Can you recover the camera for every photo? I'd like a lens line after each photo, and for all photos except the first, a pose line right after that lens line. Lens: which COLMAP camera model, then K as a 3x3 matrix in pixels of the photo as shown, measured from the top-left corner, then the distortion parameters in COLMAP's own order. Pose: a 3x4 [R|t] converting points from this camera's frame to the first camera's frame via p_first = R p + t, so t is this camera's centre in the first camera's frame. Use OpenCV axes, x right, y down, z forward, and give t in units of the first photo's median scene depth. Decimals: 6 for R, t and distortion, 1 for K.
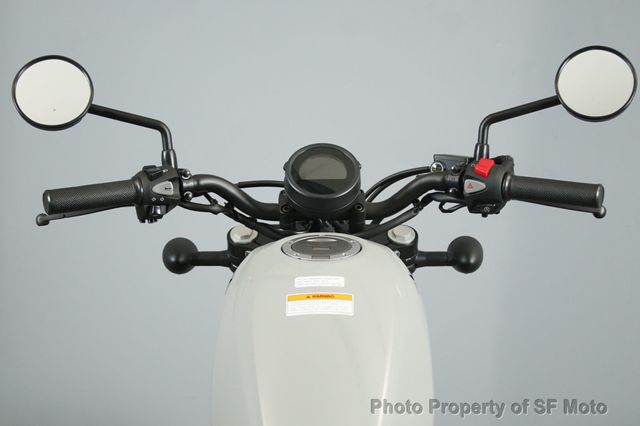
lens RADIAL K [[1252.9, 0, 321.2], [0, 1252.9, 212.5], [0, 0, 1]] dist [0.023777, 0.000000]
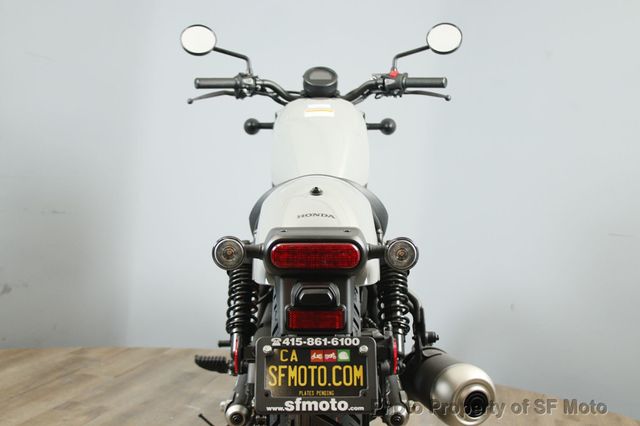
lens RADIAL K [[999.4, 0, 318.9], [0, 999.4, 213.0], [0, 0, 1]] dist [0.013910, 0.000000]
pose [[0.999966, 0.007948, 0.002196, -0.003564], [-0.007639, 0.993204, -0.116139, 0.403823], [-0.003105, 0.116119, 0.993231, -0.700626]]
